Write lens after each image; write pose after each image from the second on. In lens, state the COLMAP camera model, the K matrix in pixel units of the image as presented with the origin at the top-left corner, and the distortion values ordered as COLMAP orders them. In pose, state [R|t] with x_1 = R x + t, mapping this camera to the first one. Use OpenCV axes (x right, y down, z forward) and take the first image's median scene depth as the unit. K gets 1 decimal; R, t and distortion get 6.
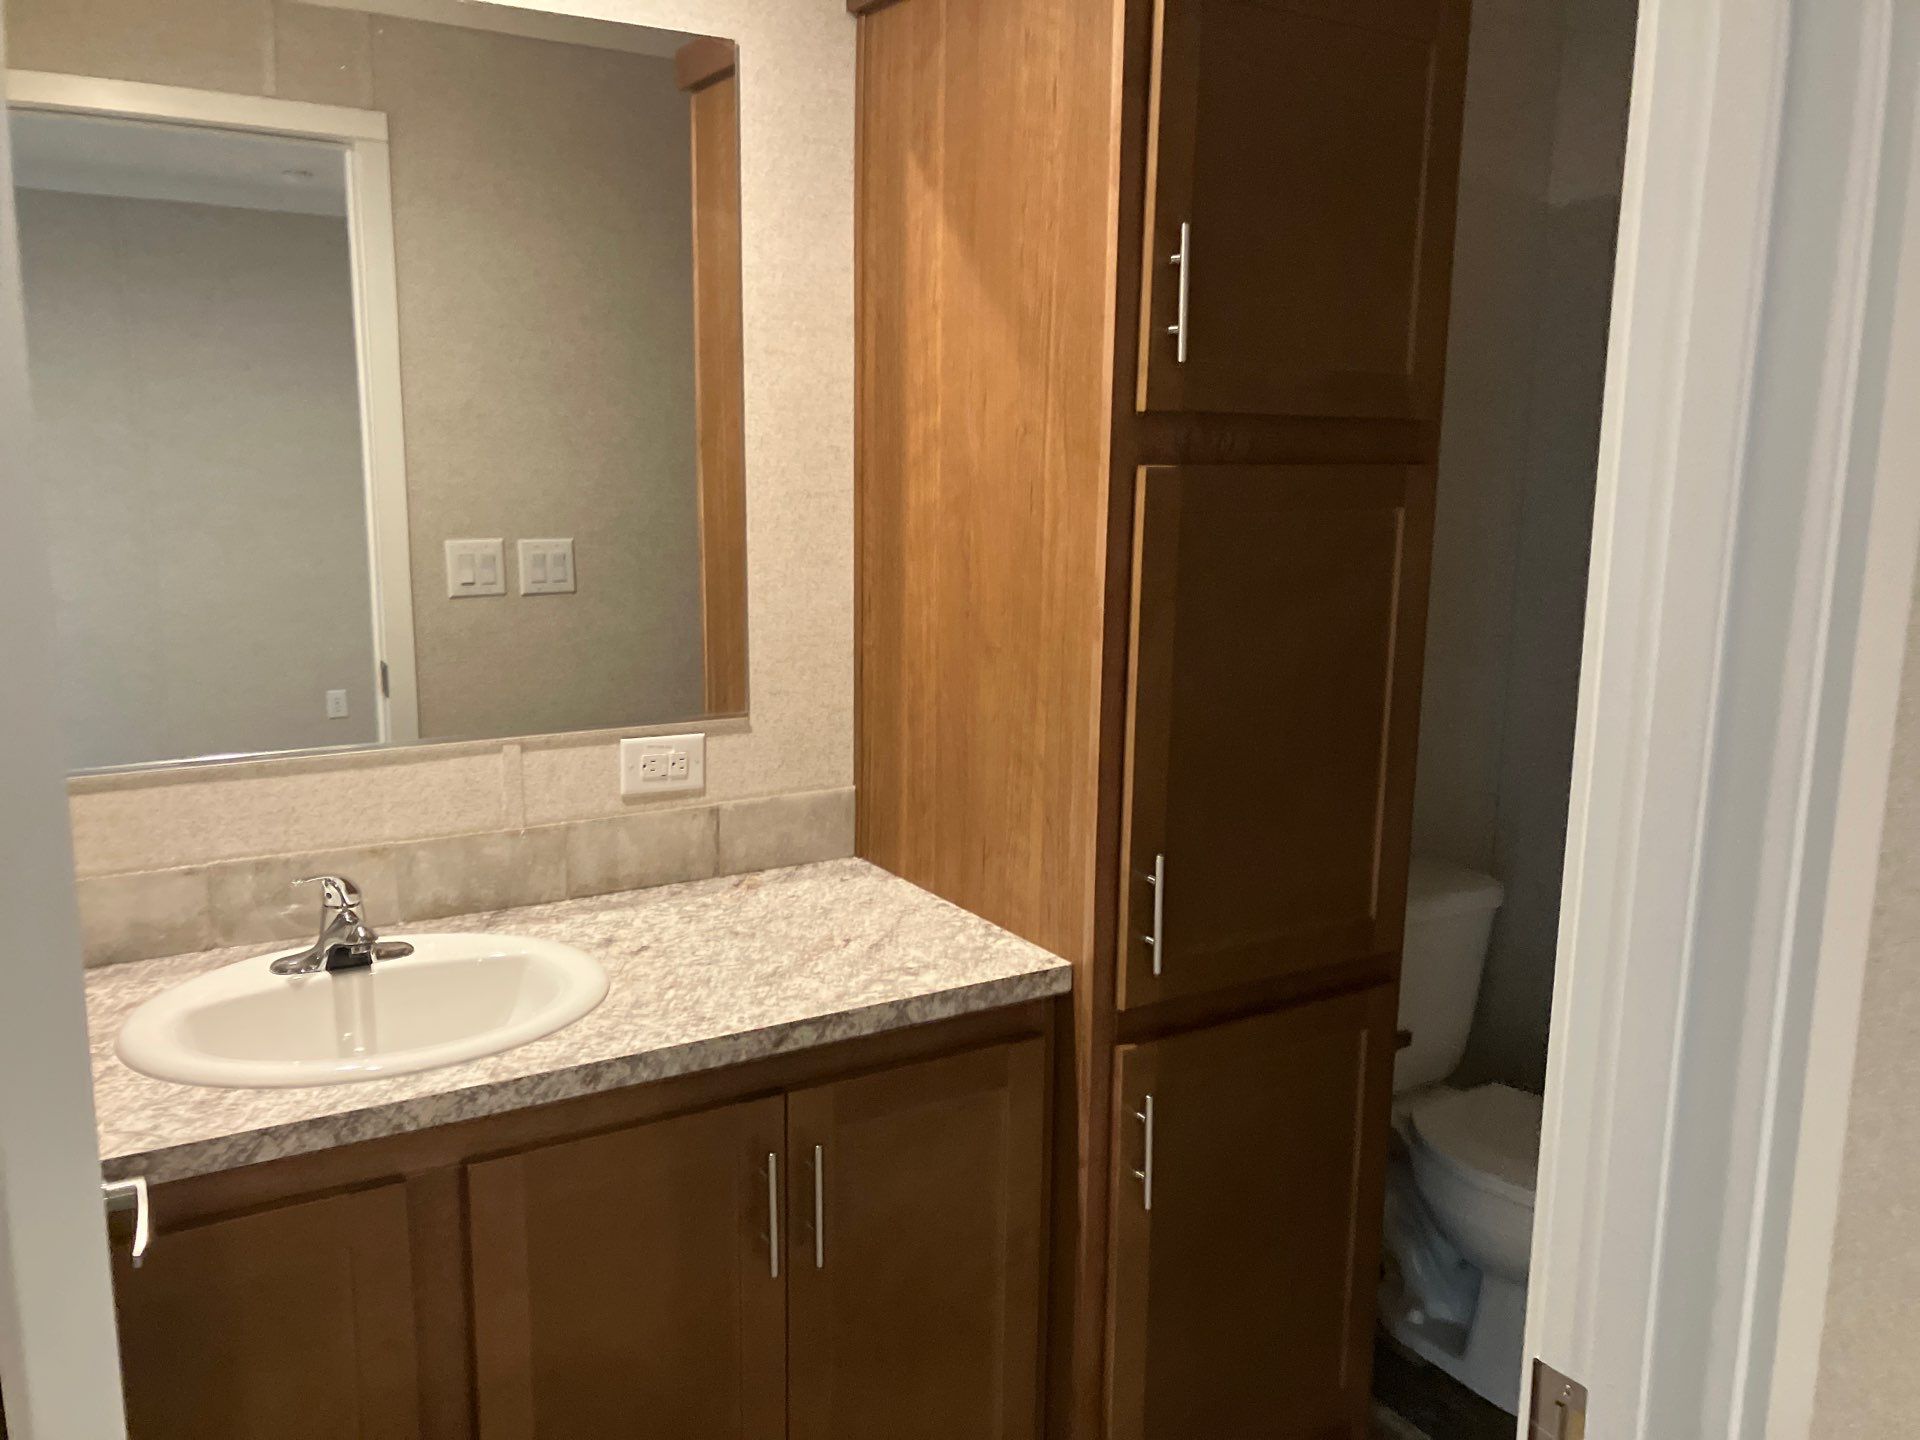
lens RADIAL K [[1560.8, 0, 978.2], [0, 1560.8, 730.5], [0, 0, 1]] dist [0.010859, -0.009943]
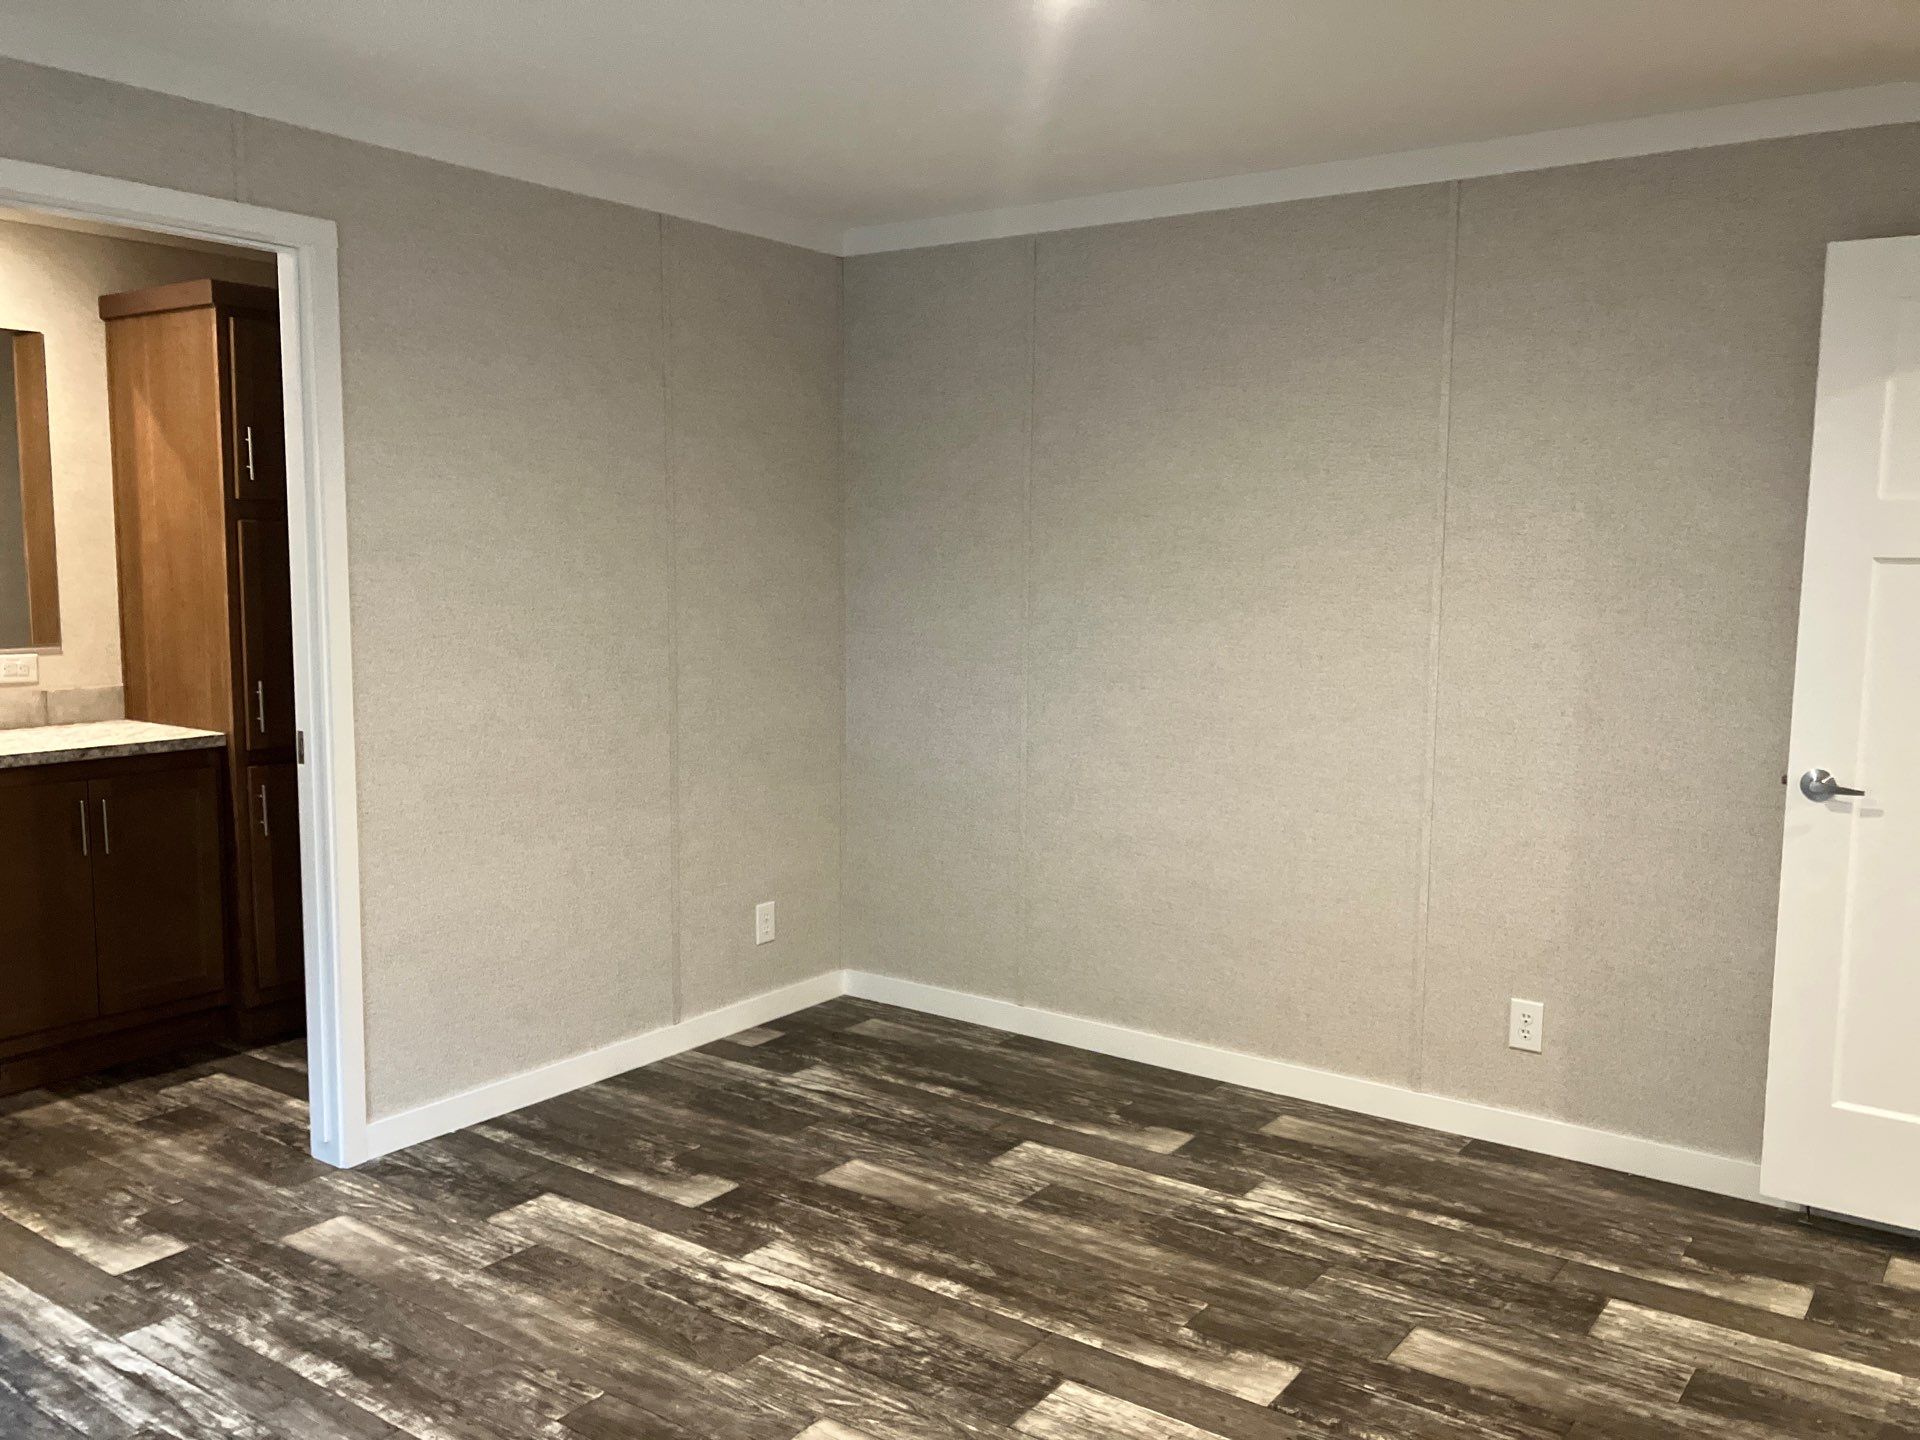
lens RADIAL K [[1560.8, 0, 994.4], [0, 1560.8, 840.3], [0, 0, 1]] dist [0.010859, -0.009943]
pose [[0.920727, -0.041526, 0.387991, 0.198332], [0.052703, 0.998444, -0.018207, 0.399554], [-0.386631, 0.037212, 0.921483, -1.561068]]
